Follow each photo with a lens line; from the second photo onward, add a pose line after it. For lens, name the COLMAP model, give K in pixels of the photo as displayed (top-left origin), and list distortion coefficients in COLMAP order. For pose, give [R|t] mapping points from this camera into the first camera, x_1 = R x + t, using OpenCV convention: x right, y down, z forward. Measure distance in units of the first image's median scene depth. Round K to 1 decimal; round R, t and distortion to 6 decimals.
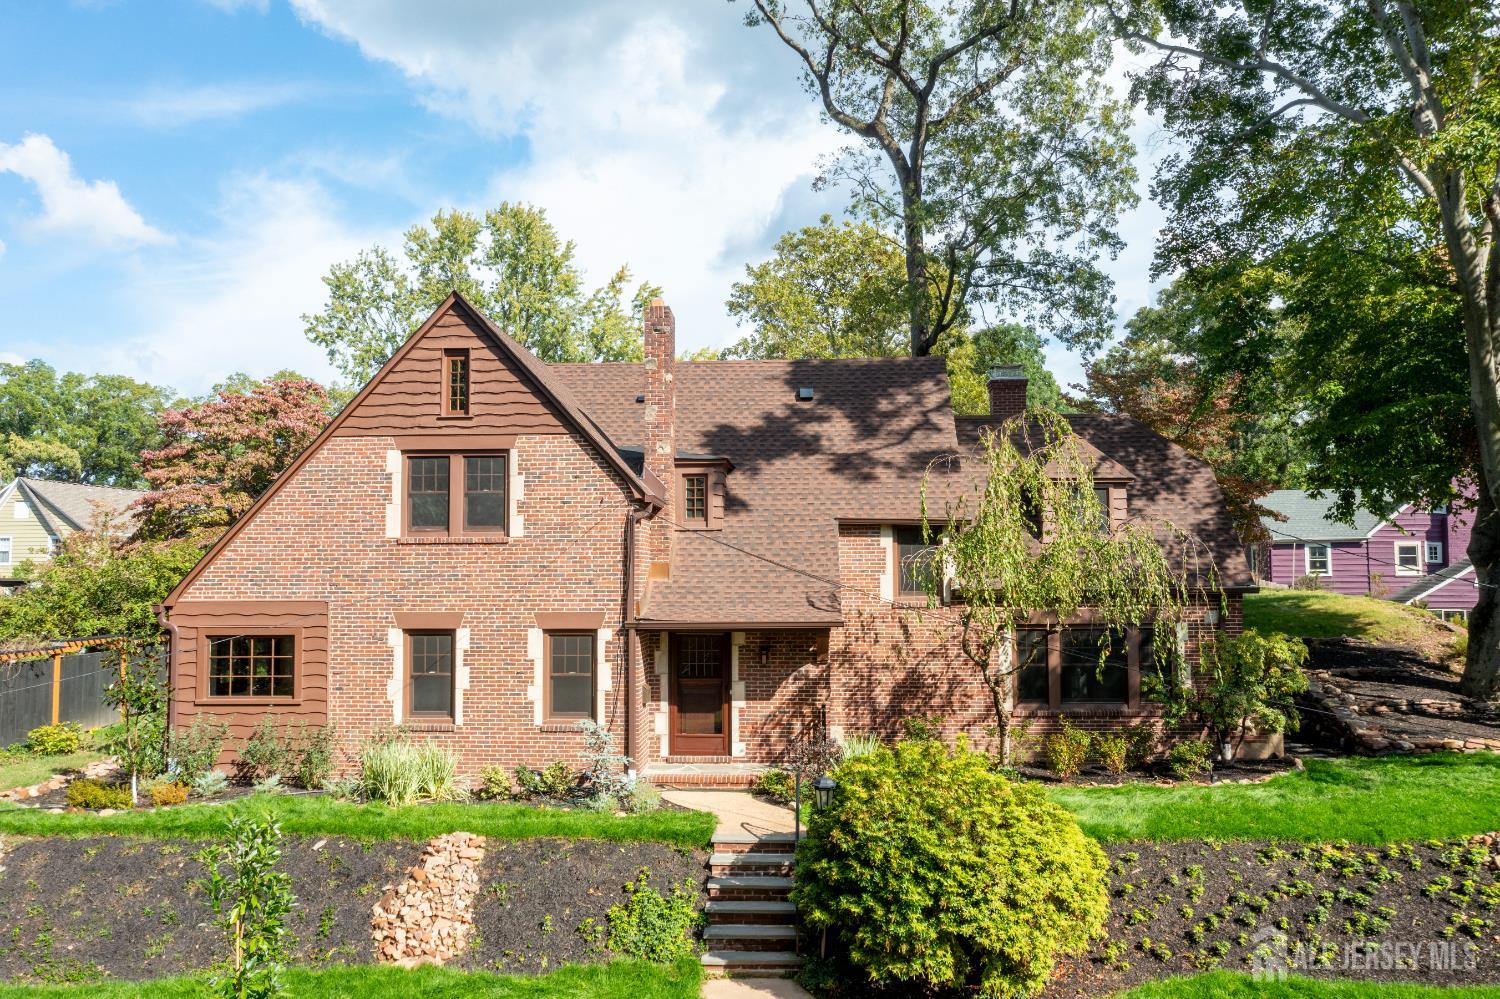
lens RADIAL K [[1196.6, 0, 750.0], [0, 1196.6, 499.5], [0, 0, 1]] dist [-0.002675, -0.000962]
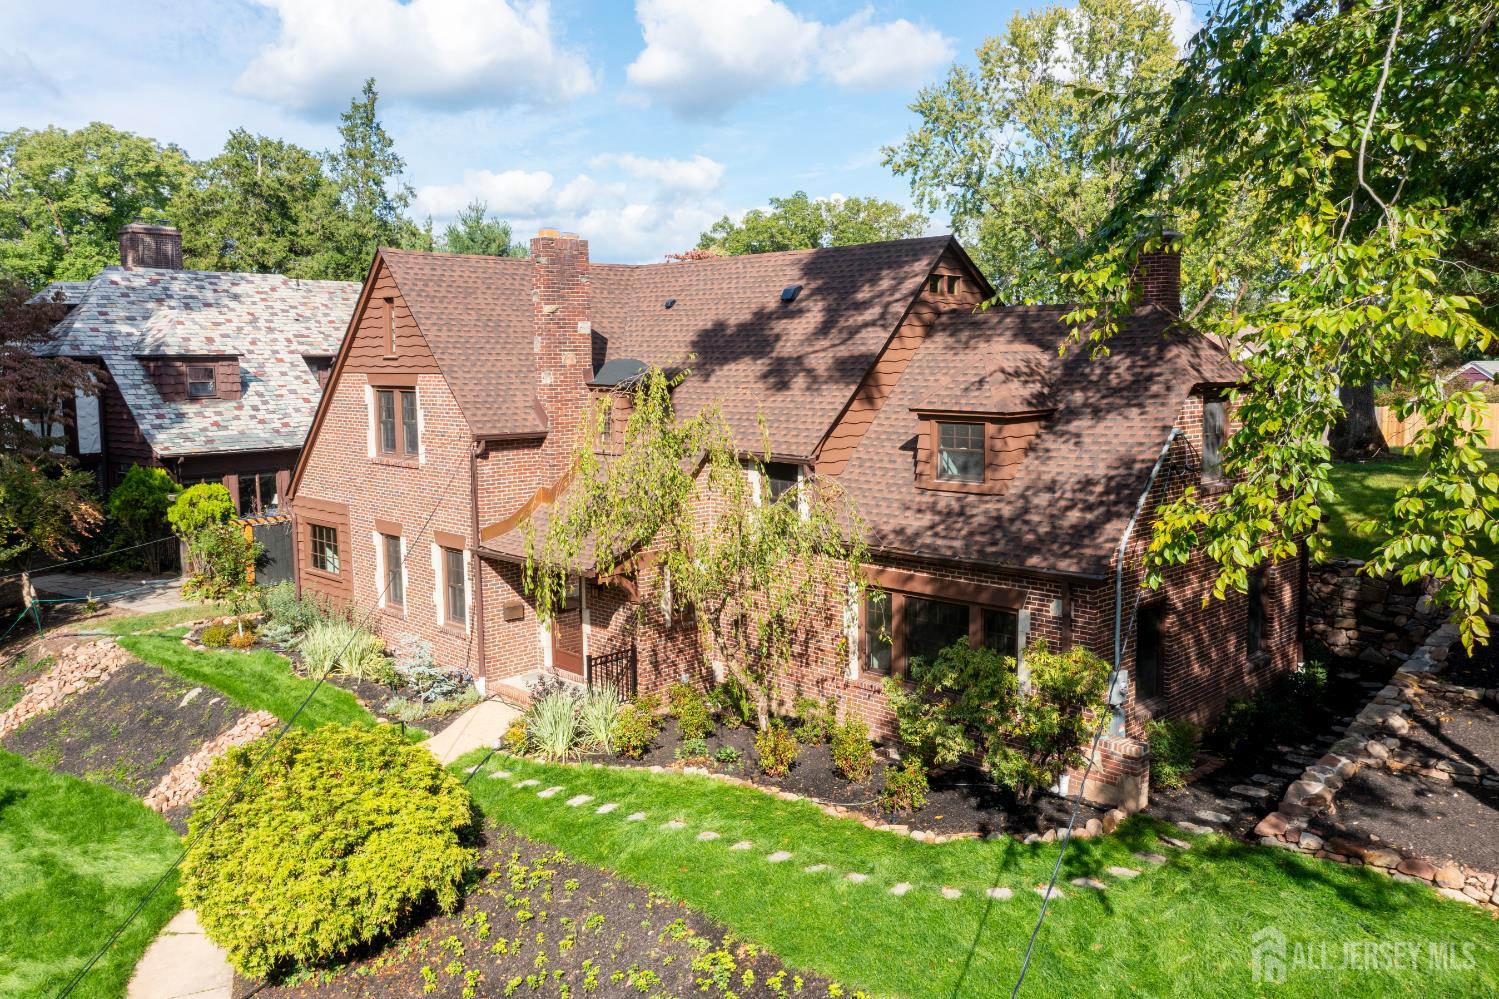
lens RADIAL K [[1195.8, 0, 749.5], [0, 1195.8, 499.5], [0, 0, 1]] dist [-0.002675, -0.000962]
pose [[0.757275, 0.077248, -0.648512, 0.785392], [0.049195, 0.983412, 0.174585, -0.118420], [0.651241, -0.164113, 0.740913, 0.339472]]
